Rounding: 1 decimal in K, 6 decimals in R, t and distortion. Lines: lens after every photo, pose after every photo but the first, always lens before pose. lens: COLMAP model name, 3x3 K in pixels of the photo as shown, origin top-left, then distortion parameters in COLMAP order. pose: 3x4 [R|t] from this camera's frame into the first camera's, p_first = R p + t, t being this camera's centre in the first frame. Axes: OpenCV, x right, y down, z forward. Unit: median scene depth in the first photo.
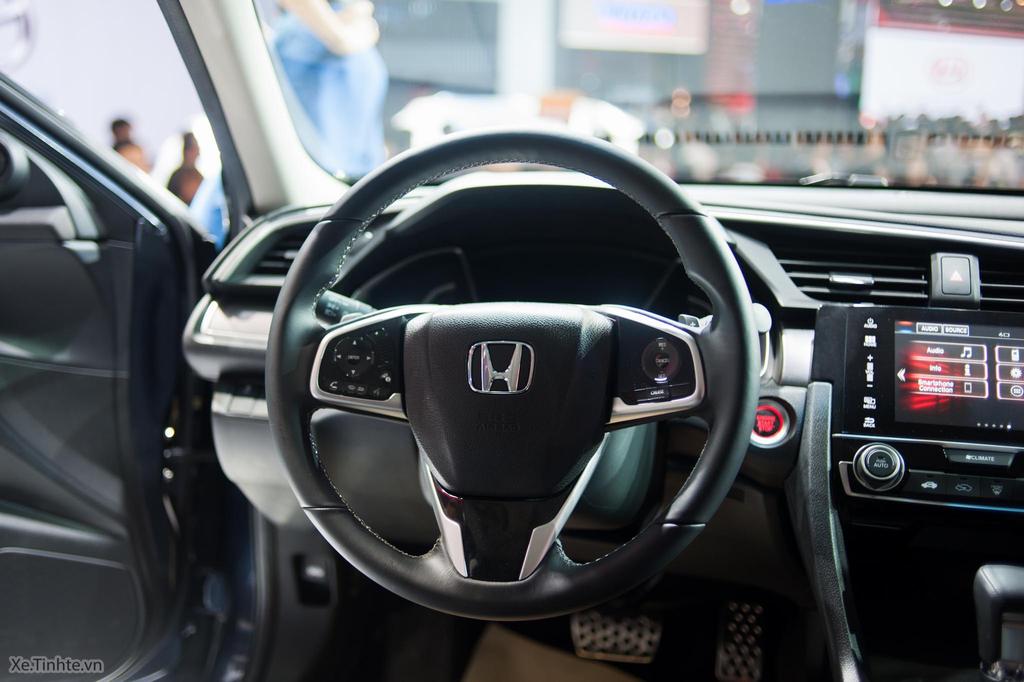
lens RADIAL K [[1101.4, 0, 487.8], [0, 1101.4, 347.9], [0, 0, 1]] dist [-0.072695, 0.000000]
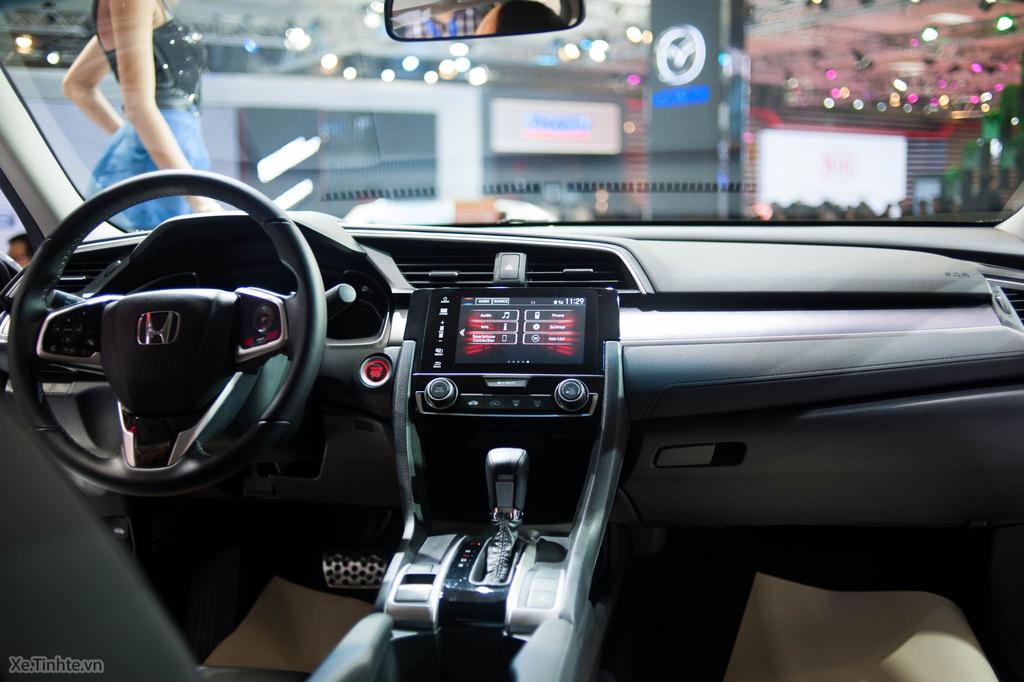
lens RADIAL K [[1008.5, 0, 504.3], [0, 1008.5, 349.6], [0, 0, 1]] dist [-0.057543, 0.000000]
pose [[0.995352, -0.041380, 0.086957, 0.322291], [0.047364, 0.996566, -0.067922, 0.144408], [-0.083848, 0.071725, 0.993894, -0.355496]]
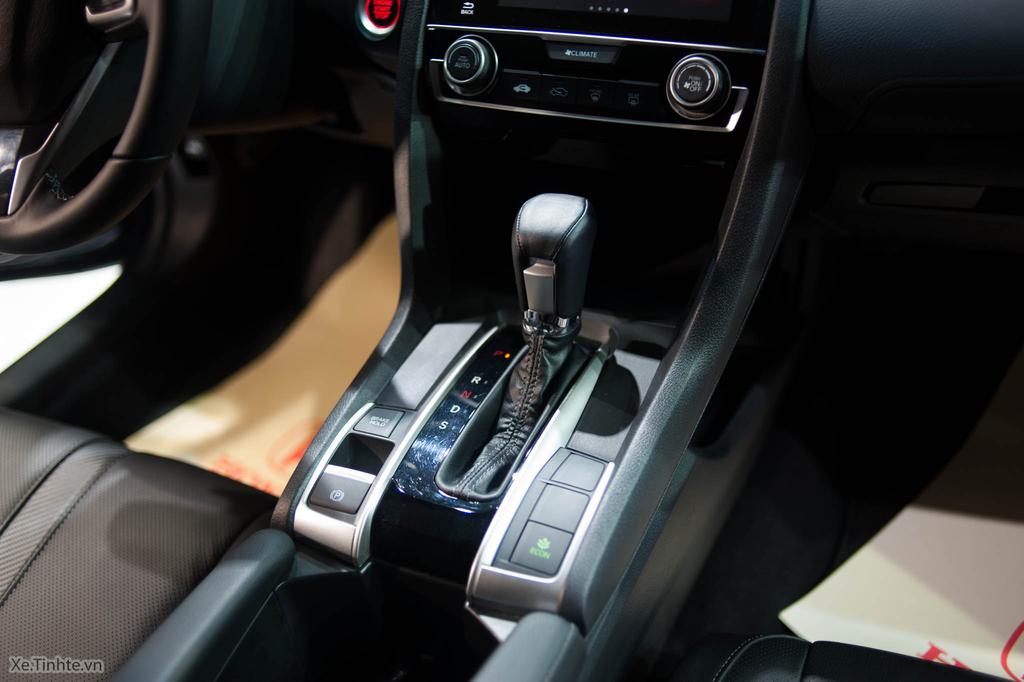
lens RADIAL K [[1008.5, 0, 513.8], [0, 1008.5, 329.7], [0, 0, 1]] dist [-0.057543, 0.000000]
pose [[0.975454, 0.029418, -0.218228, 0.551145], [0.064932, 0.908544, 0.412712, -0.019134], [0.210411, -0.416752, 0.884333, 0.255384]]
